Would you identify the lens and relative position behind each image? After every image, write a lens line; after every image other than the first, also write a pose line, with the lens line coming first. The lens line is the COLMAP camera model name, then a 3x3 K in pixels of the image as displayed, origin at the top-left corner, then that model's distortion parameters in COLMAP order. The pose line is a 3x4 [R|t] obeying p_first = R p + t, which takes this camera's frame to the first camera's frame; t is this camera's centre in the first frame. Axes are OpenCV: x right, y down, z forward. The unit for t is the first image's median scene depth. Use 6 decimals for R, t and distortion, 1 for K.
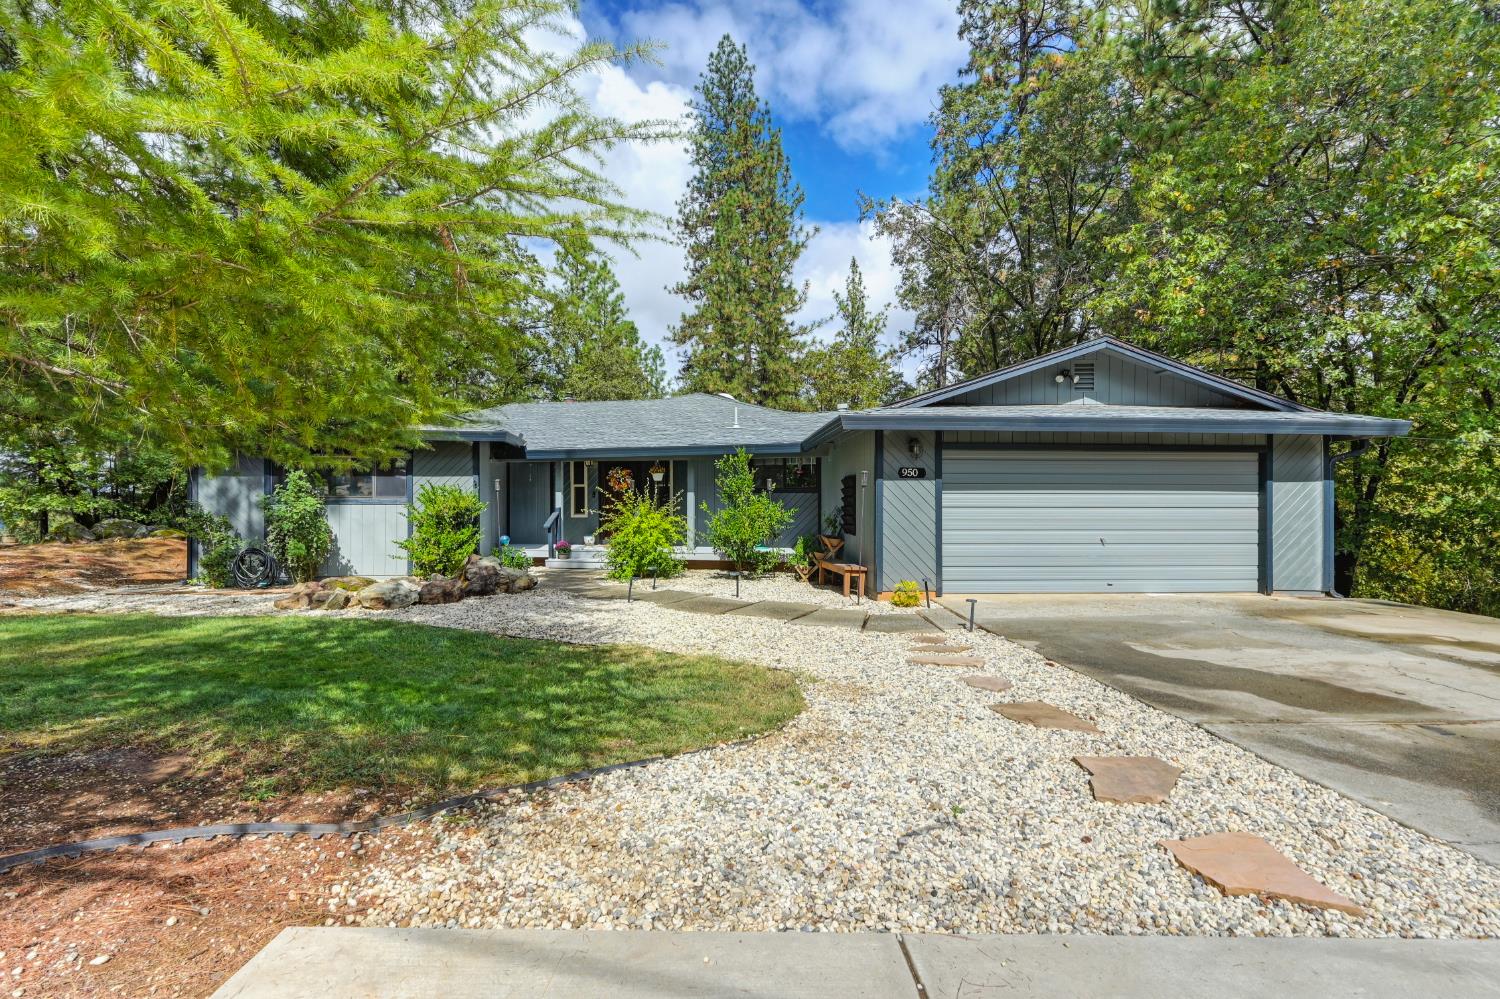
lens RADIAL K [[669.5, 0, 750.0], [0, 669.5, 499.5], [0, 0, 1]] dist [-0.001544, -0.000057]
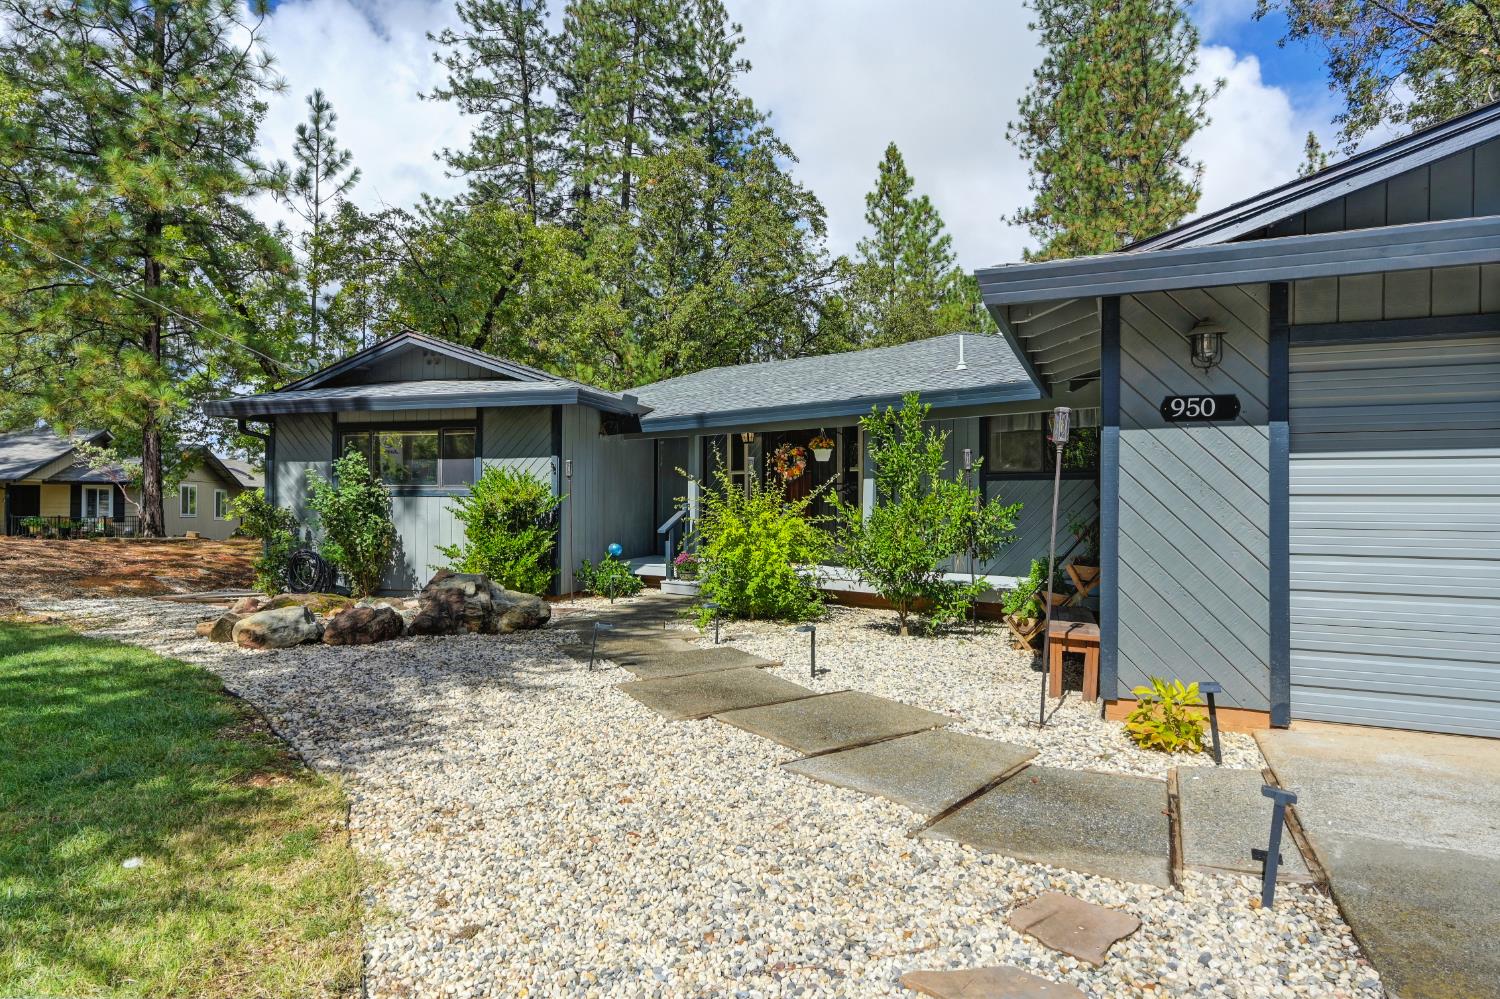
lens RADIAL K [[832.6, 0, 750.0], [0, 832.6, 499.5], [0, 0, 1]] dist [0.003383, 0.000523]
pose [[0.901912, 0.002850, -0.431911, 0.138517], [-0.004847, 0.999982, -0.003523, 0.011135], [0.431894, 0.005271, 0.901909, 0.280494]]
